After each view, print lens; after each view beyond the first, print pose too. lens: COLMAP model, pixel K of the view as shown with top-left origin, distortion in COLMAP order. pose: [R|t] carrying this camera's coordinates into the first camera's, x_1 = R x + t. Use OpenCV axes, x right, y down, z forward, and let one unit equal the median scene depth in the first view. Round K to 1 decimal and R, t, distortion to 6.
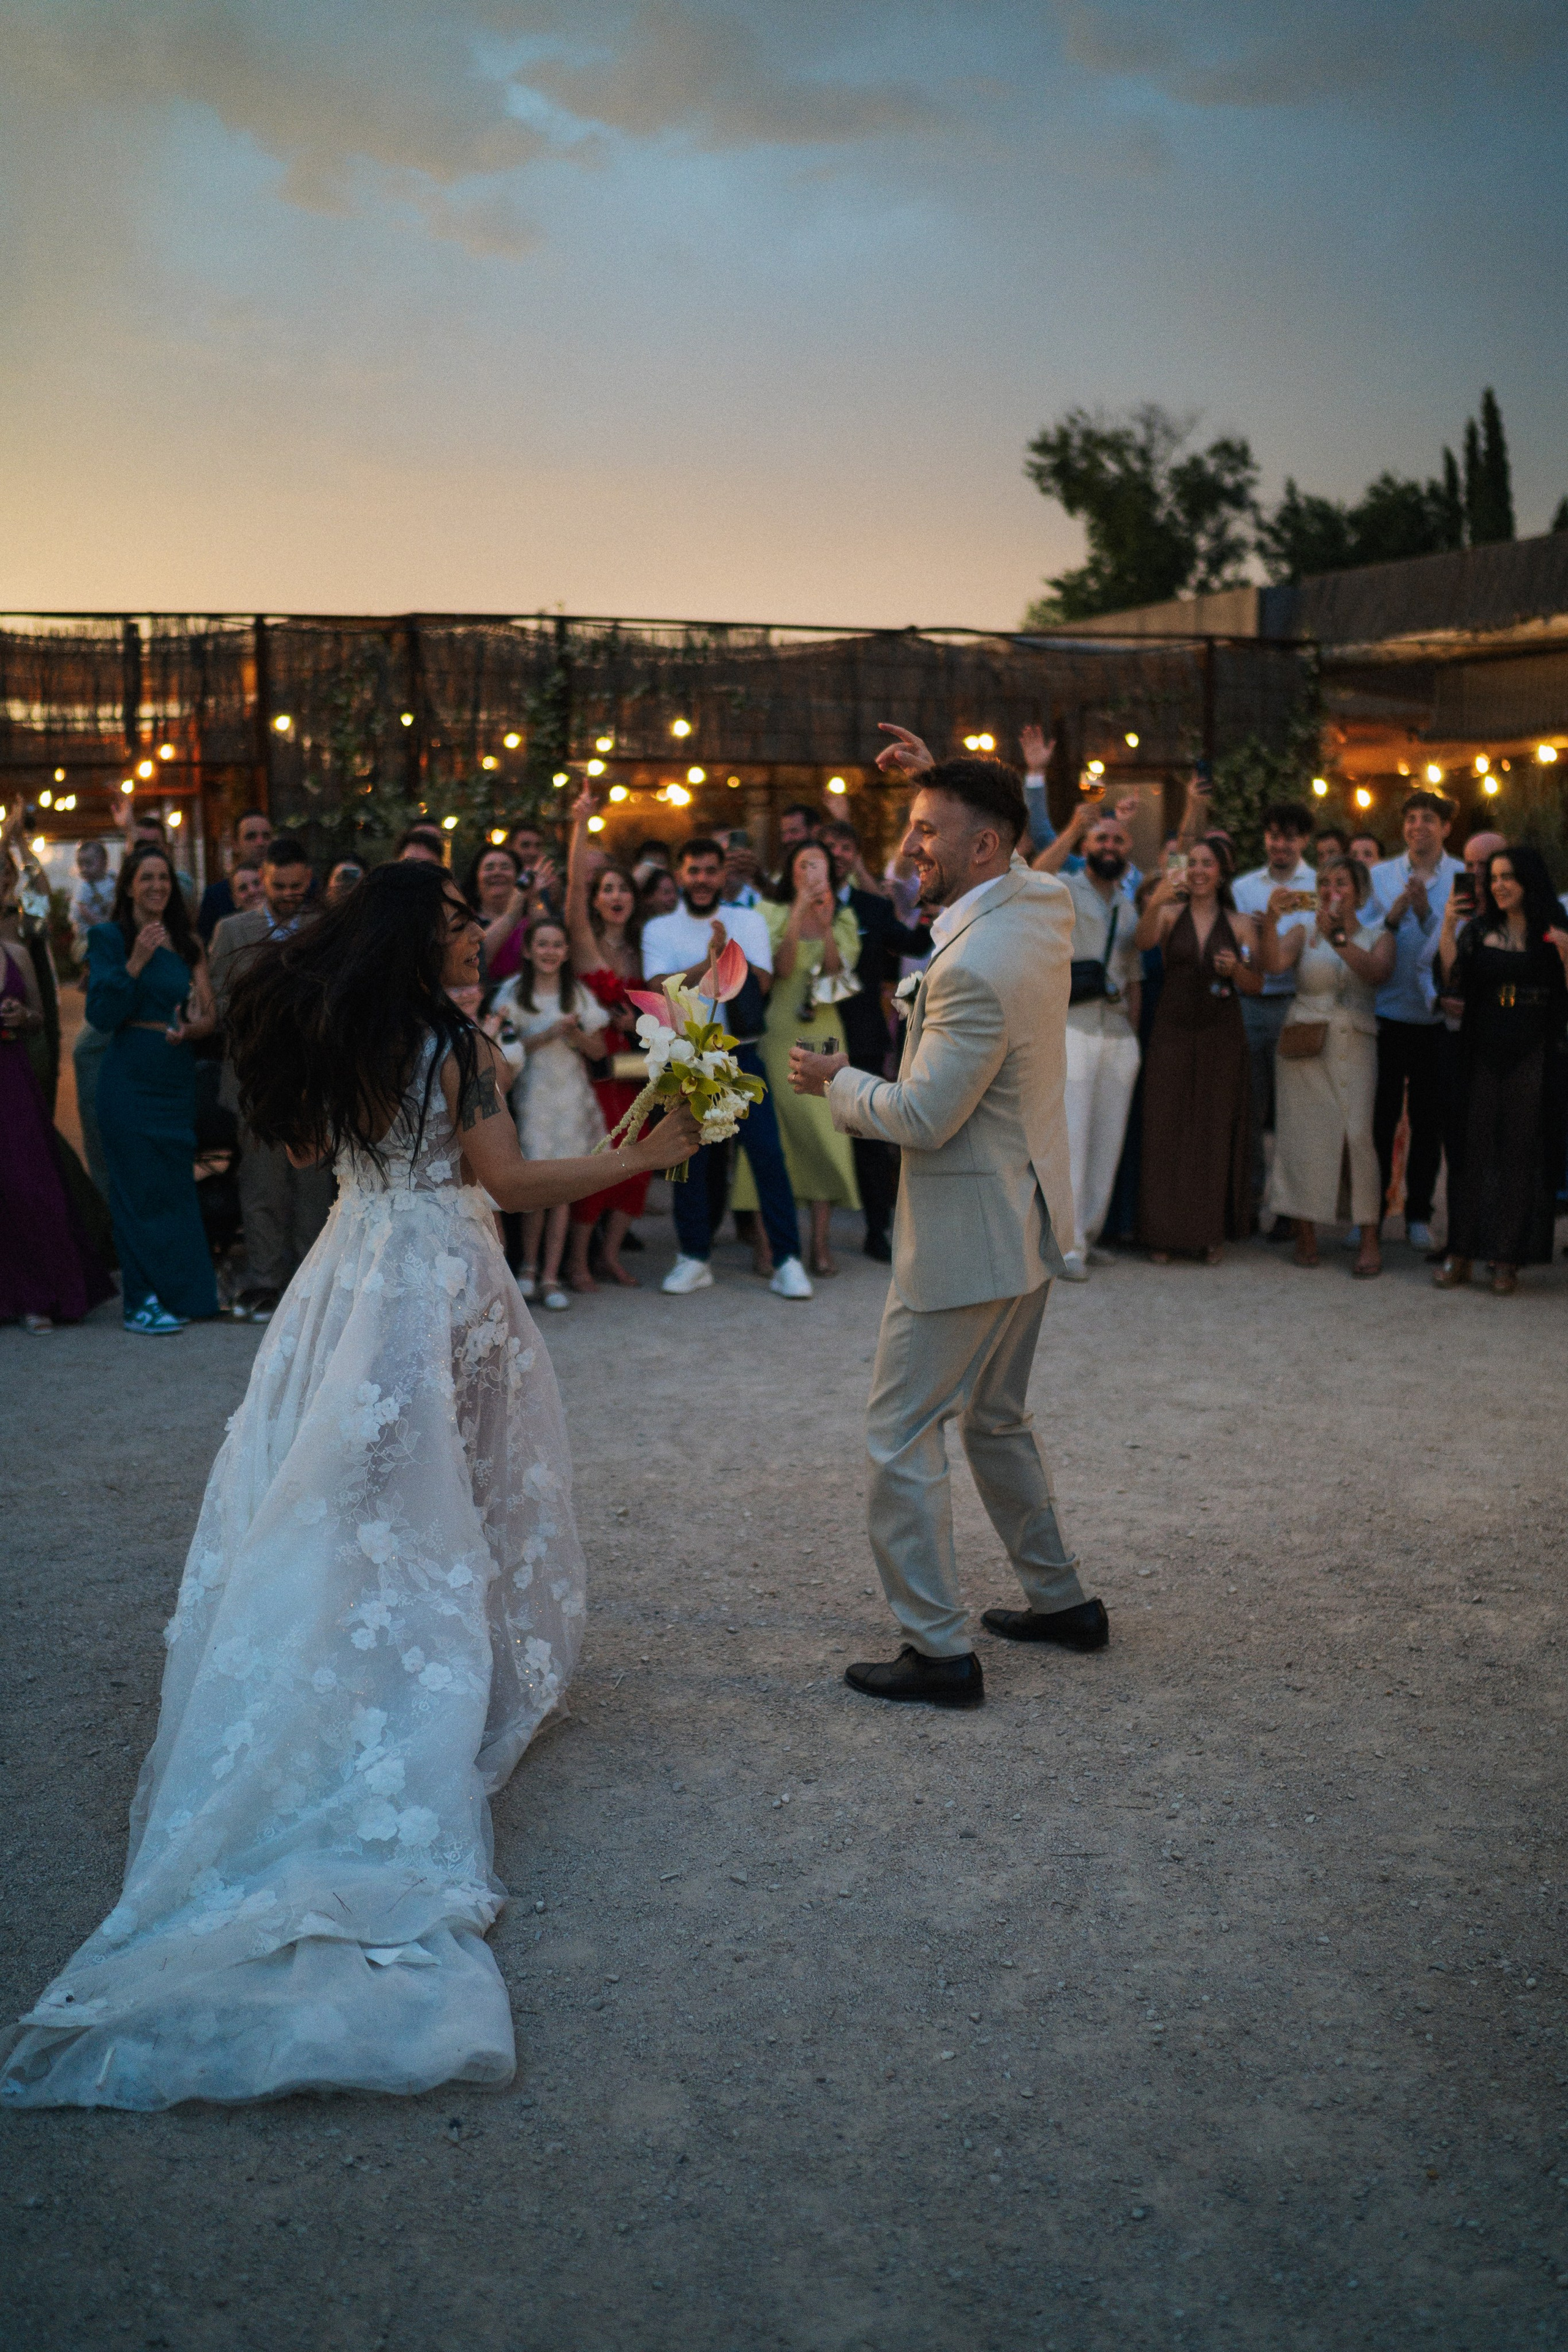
lens RADIAL K [[2266.1, 0, 792.7], [0, 2266.1, 1165.4], [0, 0, 1]] dist [-0.085525, 0.082842]
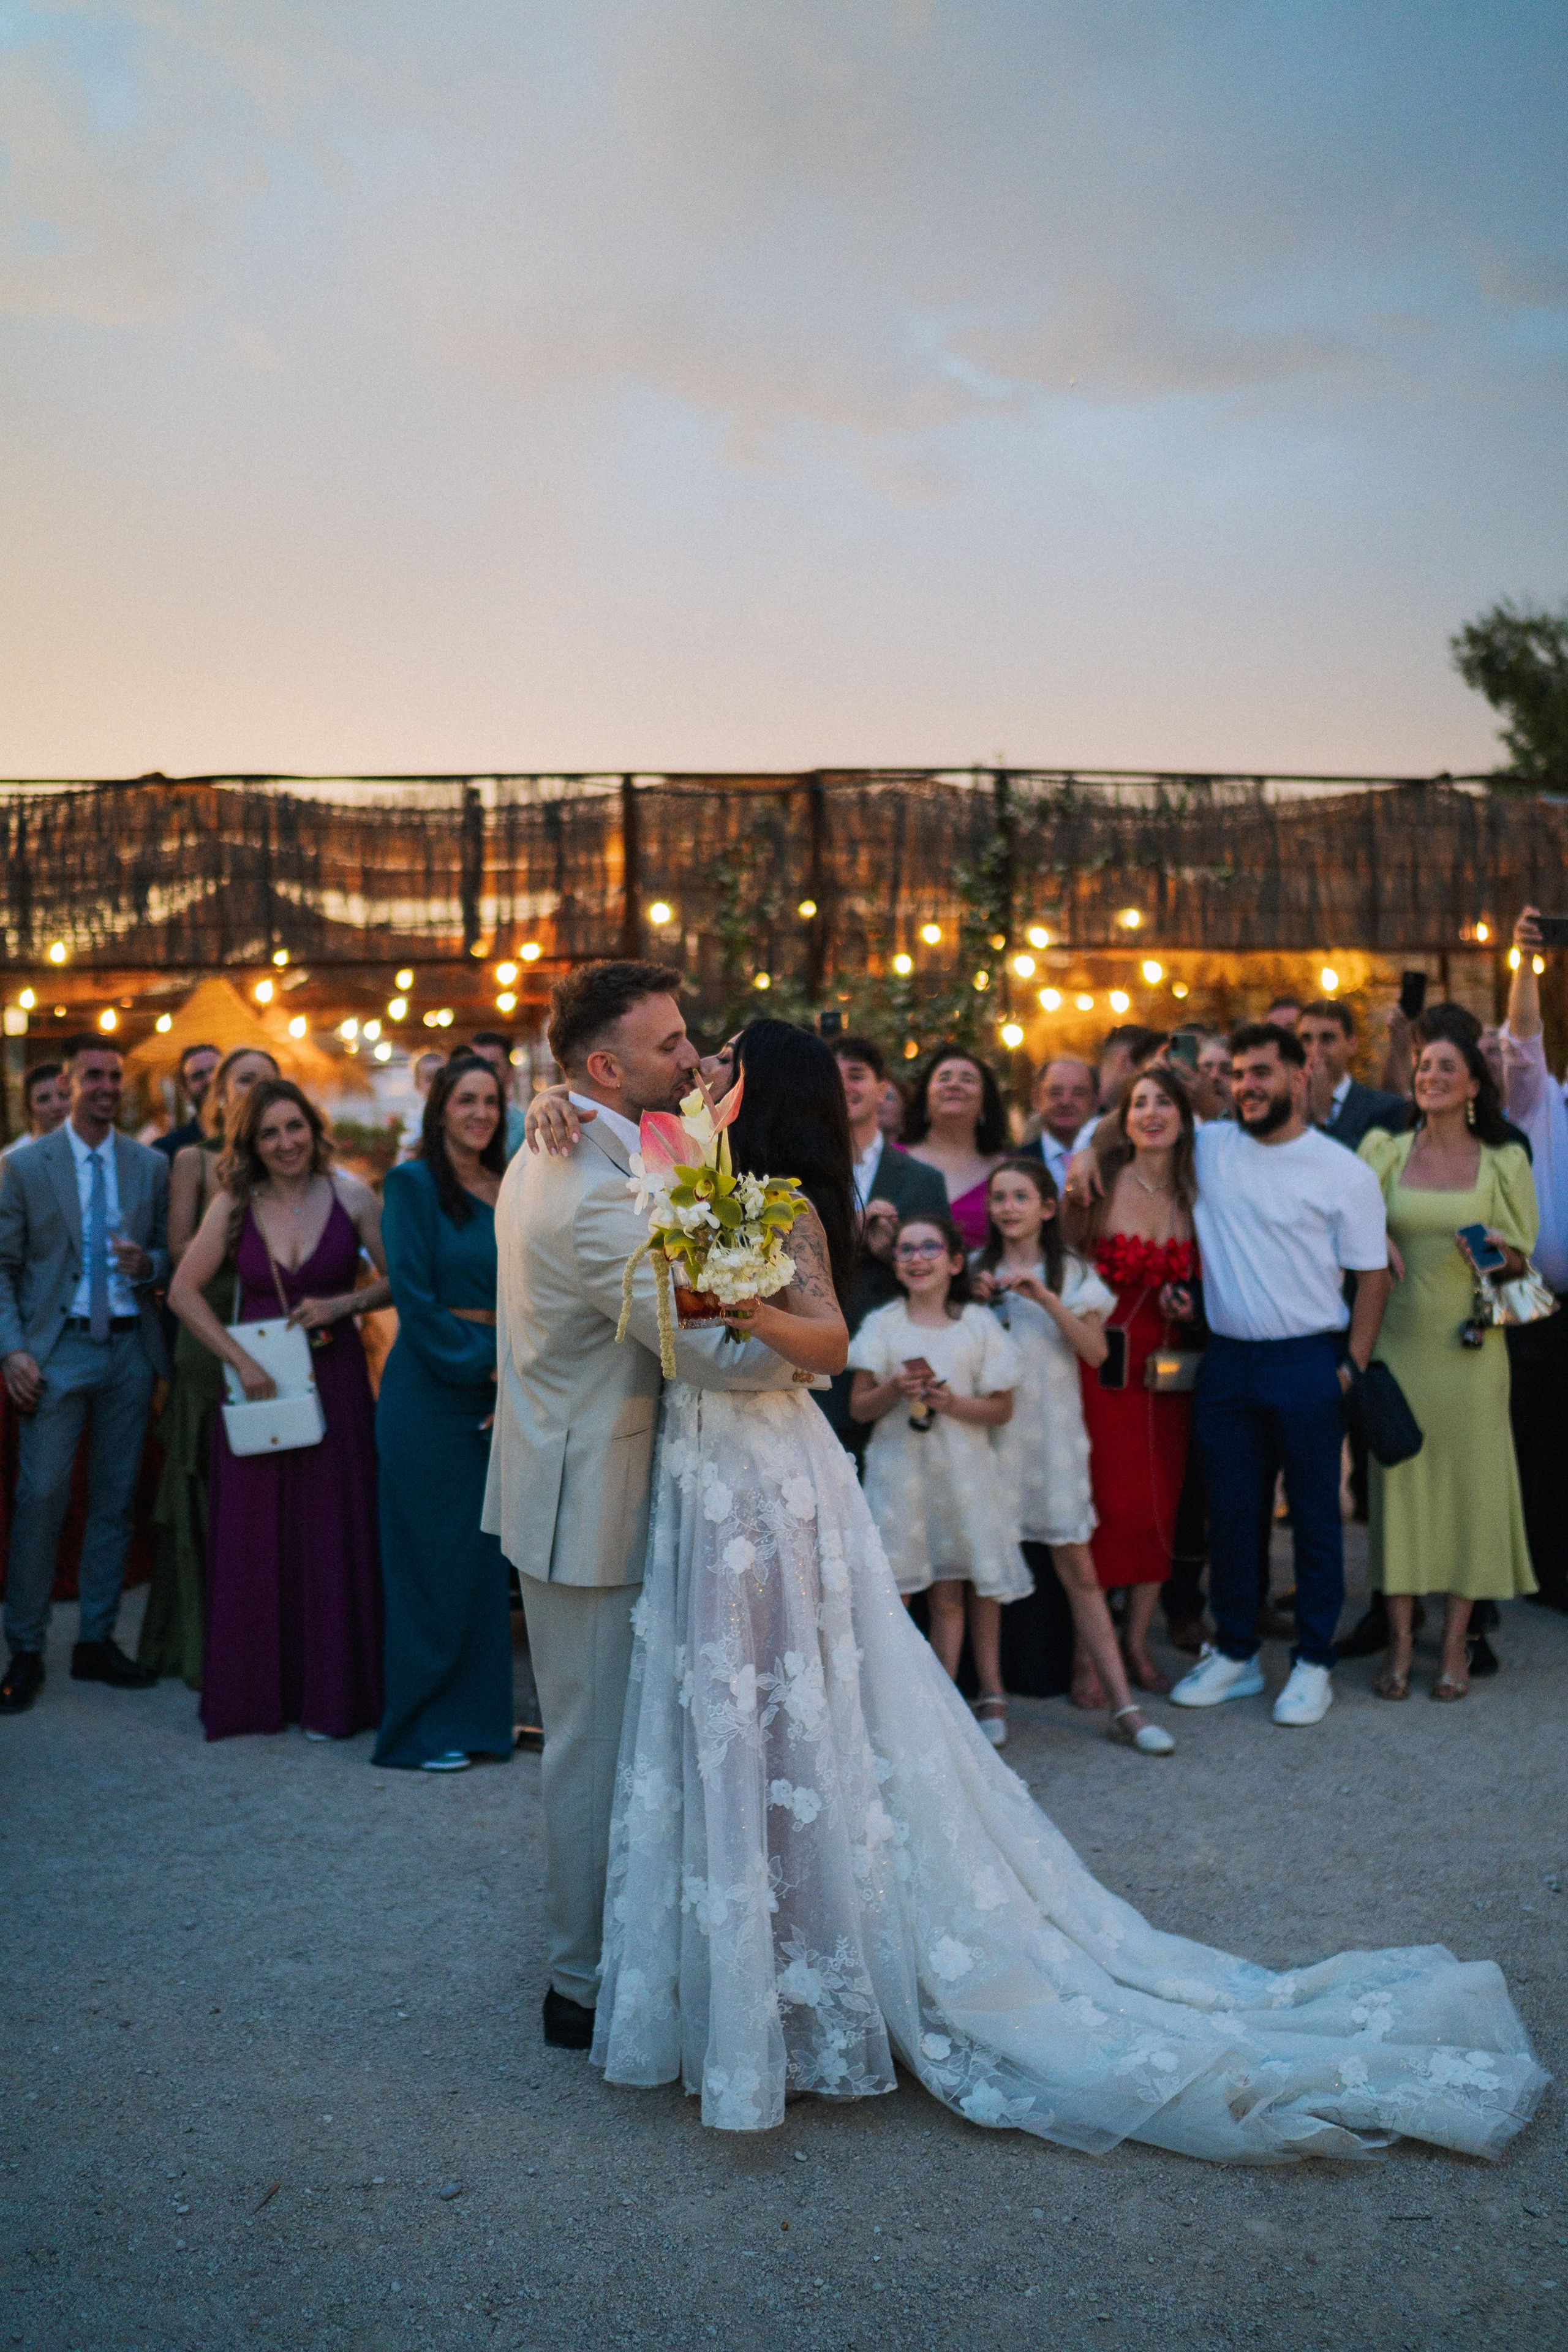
lens RADIAL K [[2266.1, 0, 792.7], [0, 2266.1, 1165.4], [0, 0, 1]] dist [-0.085525, 0.082842]
pose [[0.985042, -0.004385, -0.172257, -0.041047], [-0.011992, 0.995508, -0.093917, -0.030987], [0.171896, 0.094577, 0.980565, 0.233188]]
